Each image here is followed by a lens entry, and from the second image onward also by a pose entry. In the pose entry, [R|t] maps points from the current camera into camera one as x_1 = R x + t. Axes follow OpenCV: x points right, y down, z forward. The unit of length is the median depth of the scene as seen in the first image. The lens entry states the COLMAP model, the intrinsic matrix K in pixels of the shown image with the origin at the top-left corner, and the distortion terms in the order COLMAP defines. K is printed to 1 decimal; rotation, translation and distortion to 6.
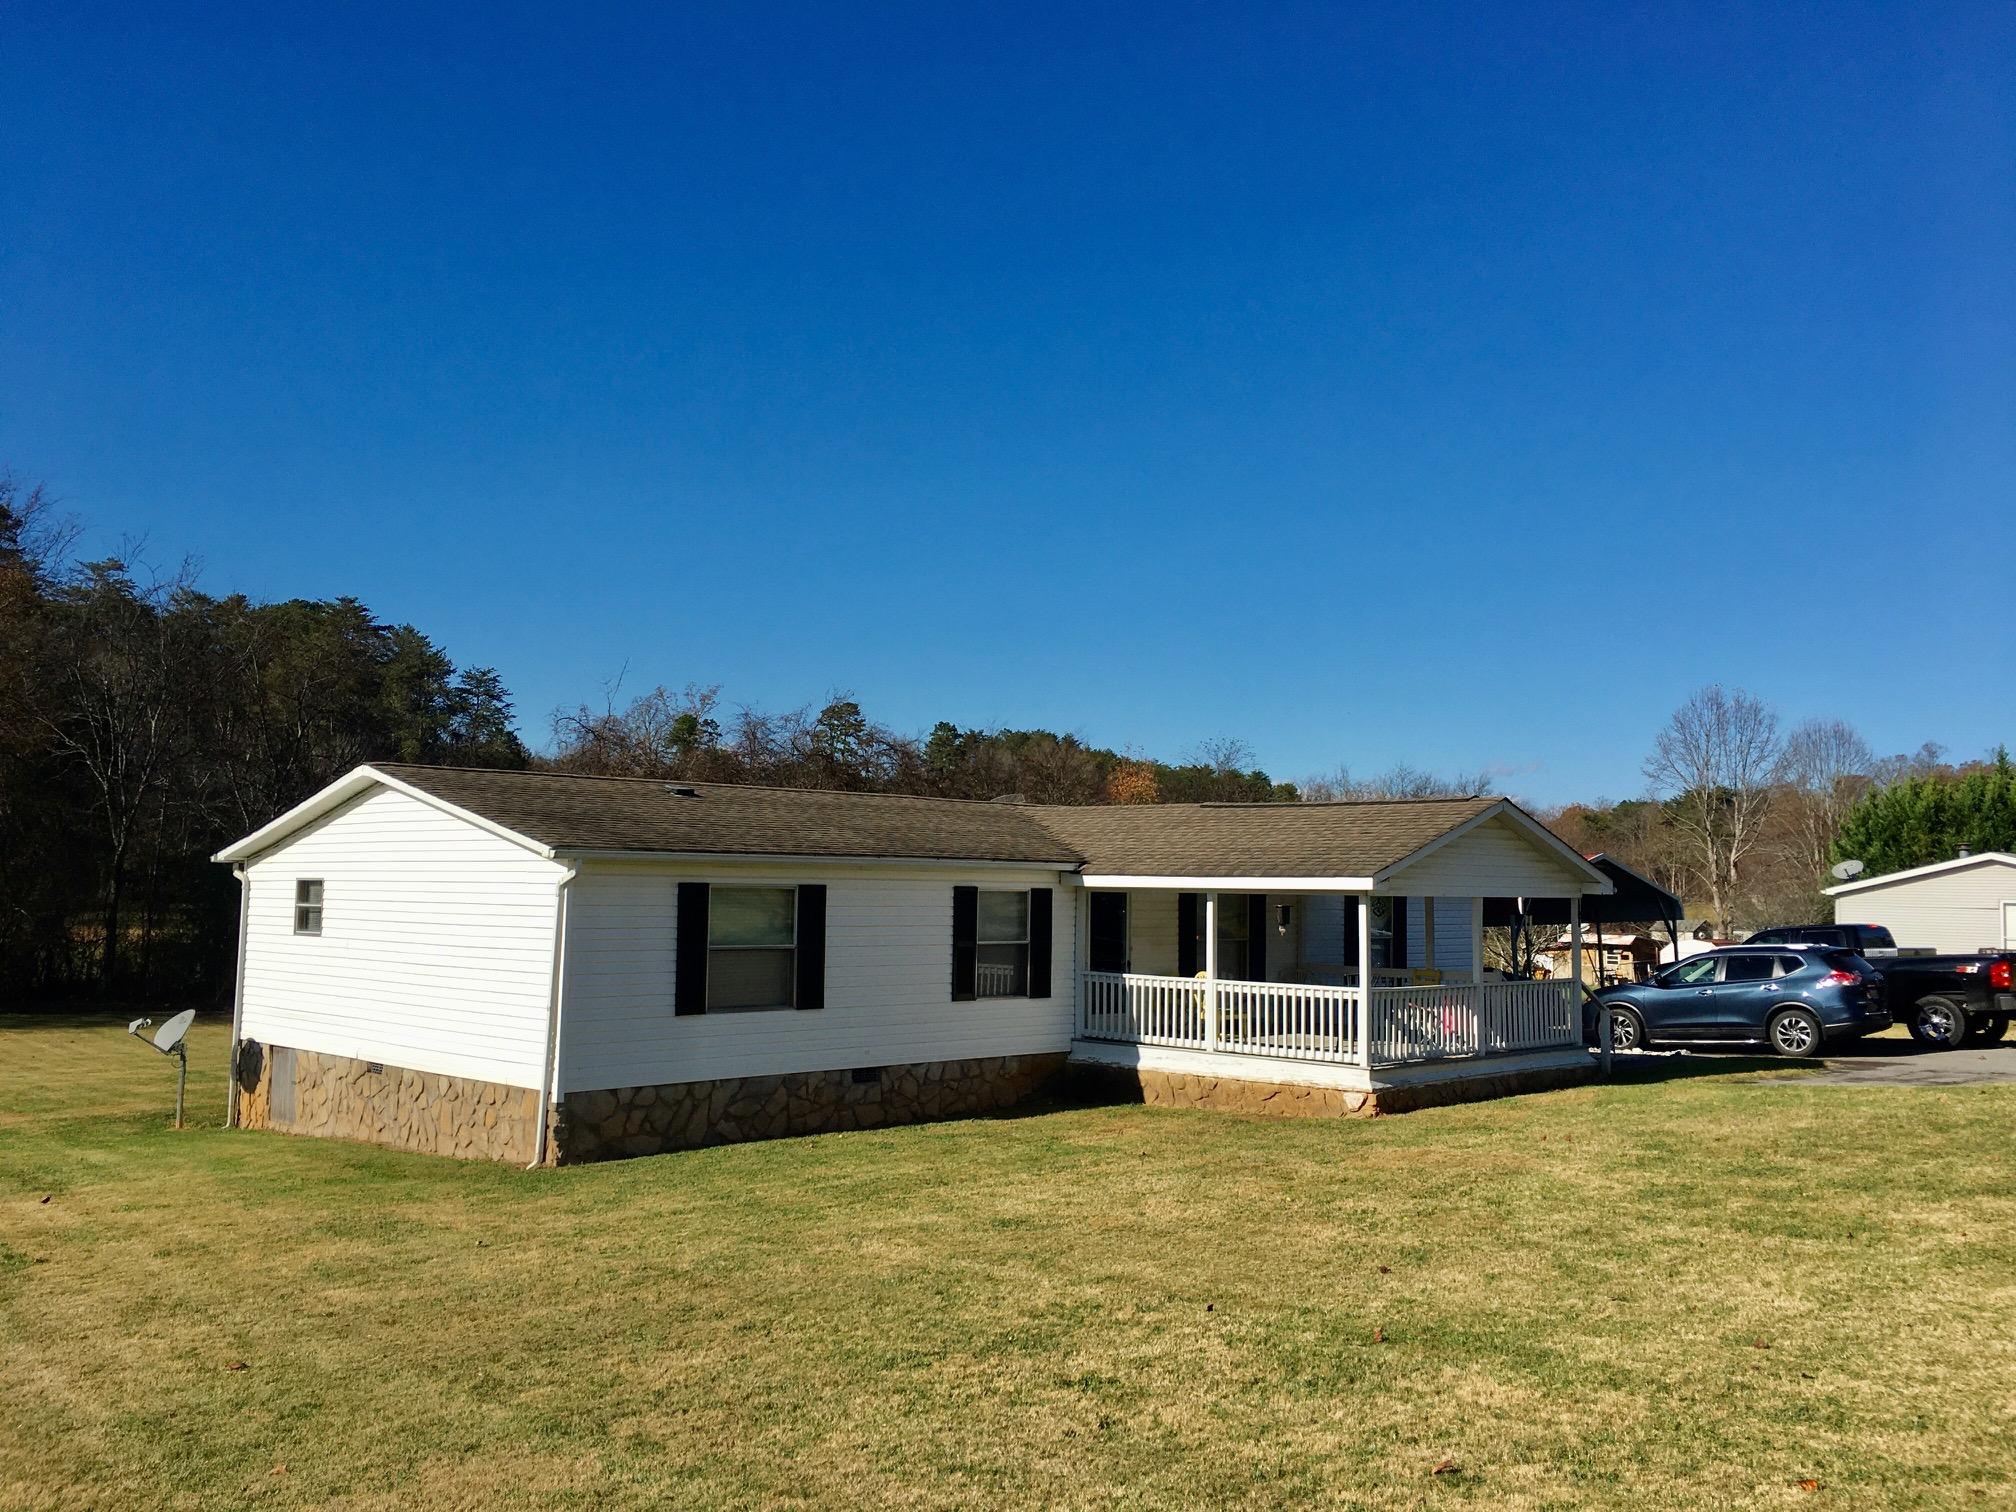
lens RADIAL K [[1831.1, 0, 1008.0], [0, 1831.1, 756.0], [0, 0, 1]] dist [0.049821, -0.009754]
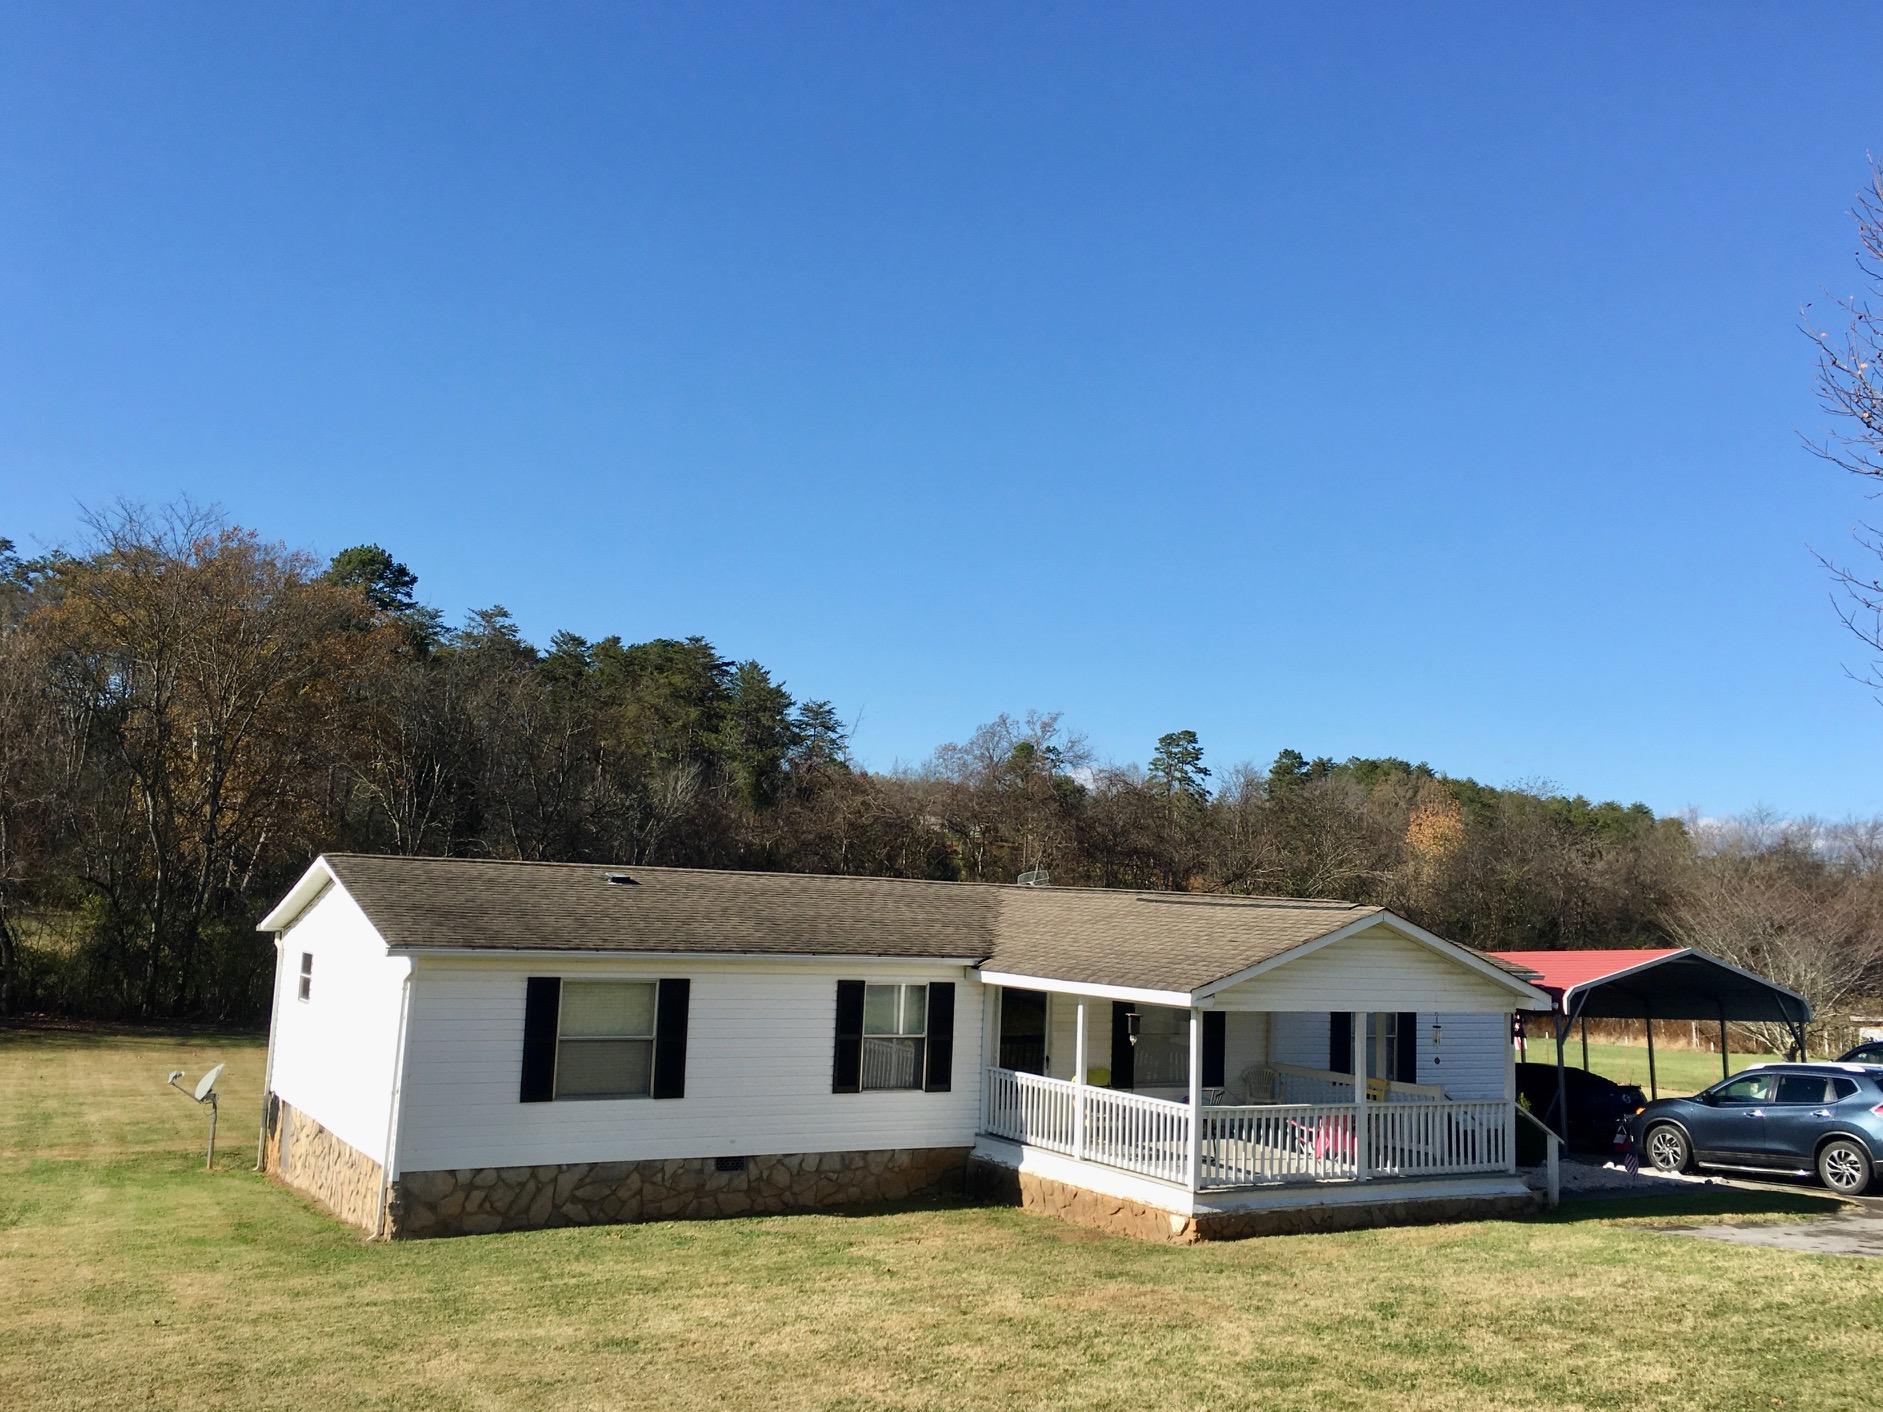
lens RADIAL K [[1851.5, 0, 941.5], [0, 1851.5, 706.0], [0, 0, 1]] dist [0.094903, -0.158667]
pose [[0.962220, -0.004618, -0.272235, 0.311874], [-0.004362, 0.999466, -0.032372, -0.049338], [0.272240, 0.032336, 0.961686, 0.009035]]
